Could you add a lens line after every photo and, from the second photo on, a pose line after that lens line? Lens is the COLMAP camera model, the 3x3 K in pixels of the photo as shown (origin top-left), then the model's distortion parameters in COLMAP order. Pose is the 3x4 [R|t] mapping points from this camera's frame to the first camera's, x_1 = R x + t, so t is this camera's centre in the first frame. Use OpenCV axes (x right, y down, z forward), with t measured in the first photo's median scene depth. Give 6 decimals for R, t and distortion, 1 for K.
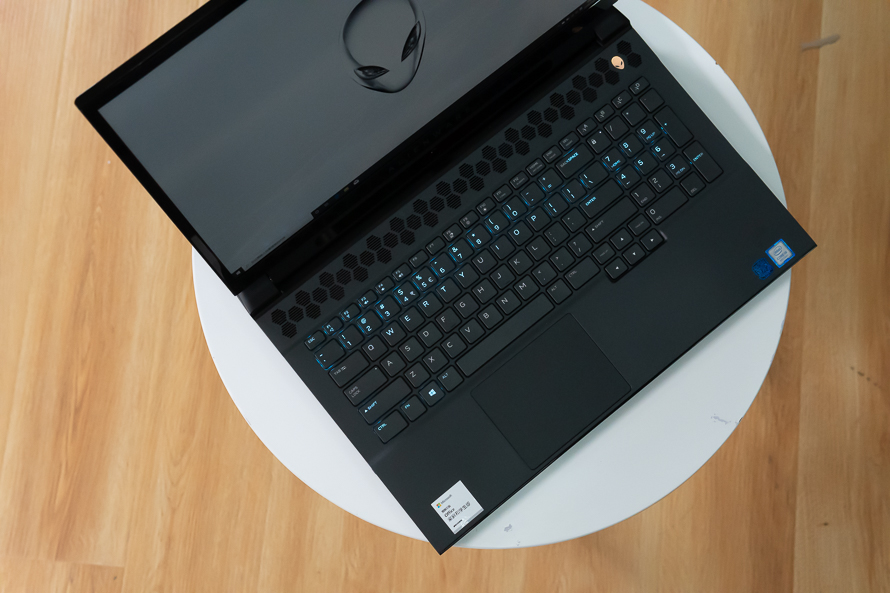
lens RADIAL K [[1189.2, 0, 445.0], [0, 1189.2, 298.3], [0, 0, 1]] dist [0.154535, 0.000000]
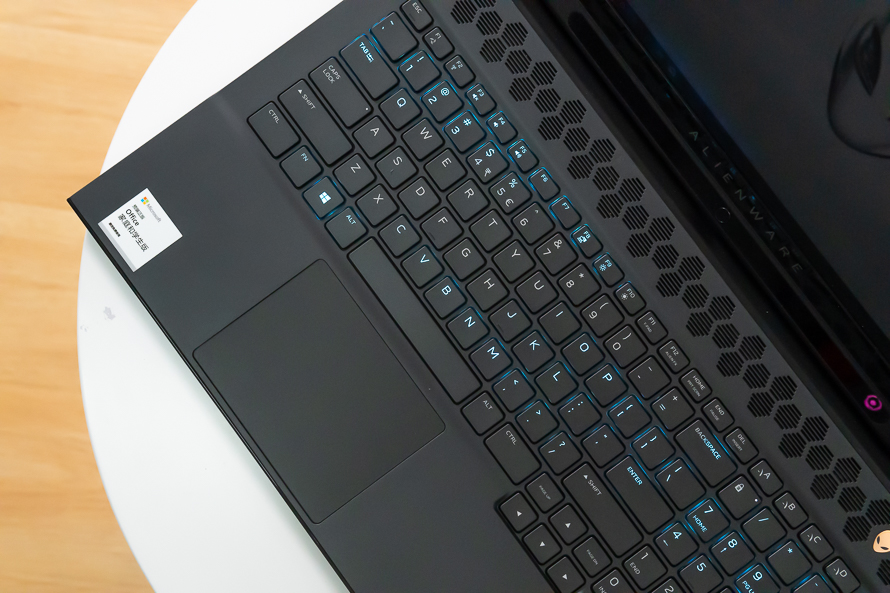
lens RADIAL K [[1189.2, 0, 447.7], [0, 1189.2, 296.2], [0, 0, 1]] dist [0.154535, 0.000000]
pose [[-0.042497, 0.993245, -0.107975, 0.102426], [-0.988112, -0.025802, 0.151556, -0.077937], [0.147746, 0.113133, 0.982534, 0.395343]]
